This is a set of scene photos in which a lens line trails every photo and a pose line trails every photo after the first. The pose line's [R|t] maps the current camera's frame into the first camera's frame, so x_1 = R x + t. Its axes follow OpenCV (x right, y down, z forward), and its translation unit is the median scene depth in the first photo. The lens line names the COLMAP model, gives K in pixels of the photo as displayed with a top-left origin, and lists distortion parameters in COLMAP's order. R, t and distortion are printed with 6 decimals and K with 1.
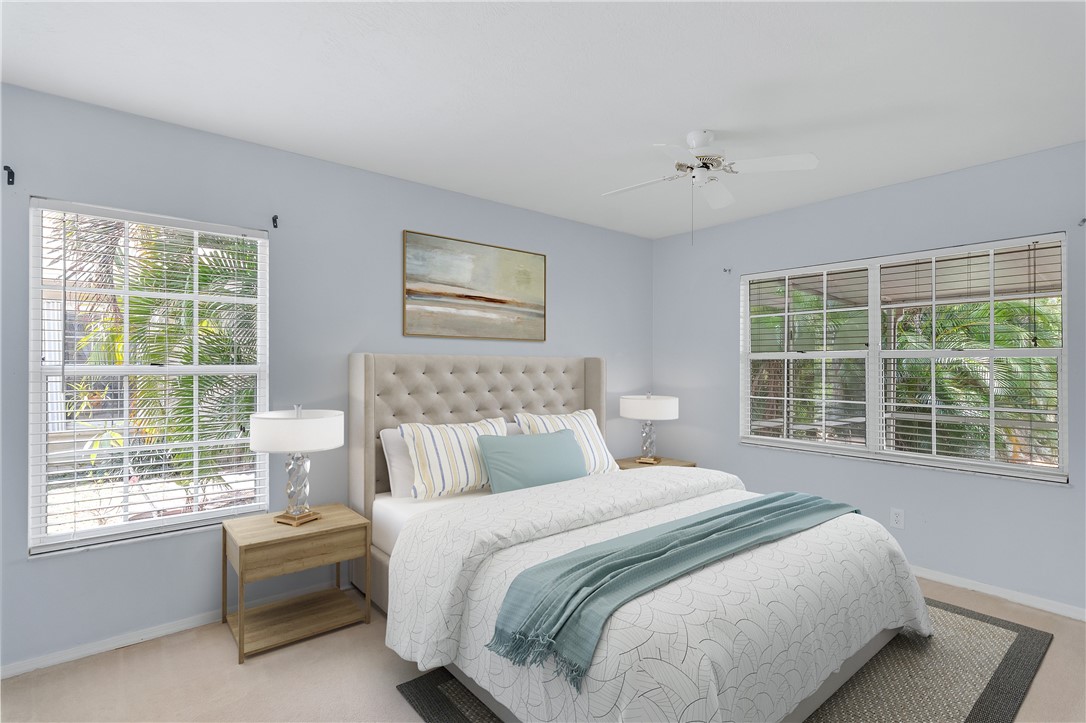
lens RADIAL K [[543.0, 0, 543.0], [0, 543.0, 361.5], [0, 0, 1]] dist [-0.000215, 0.000163]
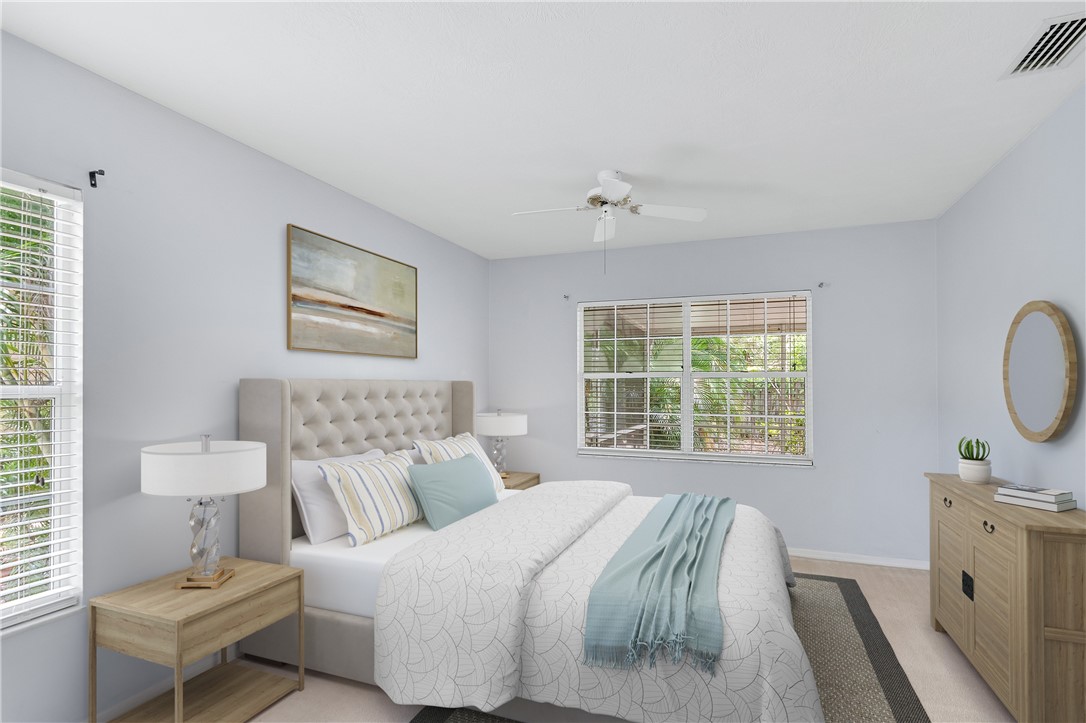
lens RADIAL K [[579.9, 0, 541.5], [0, 579.9, 367.5], [0, 0, 1]] dist [-0.047473, 0.000282]
pose [[0.889953, 0.019891, 0.455618, -0.306416], [-0.008966, 0.999618, -0.026128, -0.000303], [-0.455964, 0.019167, 0.889792, 0.034647]]
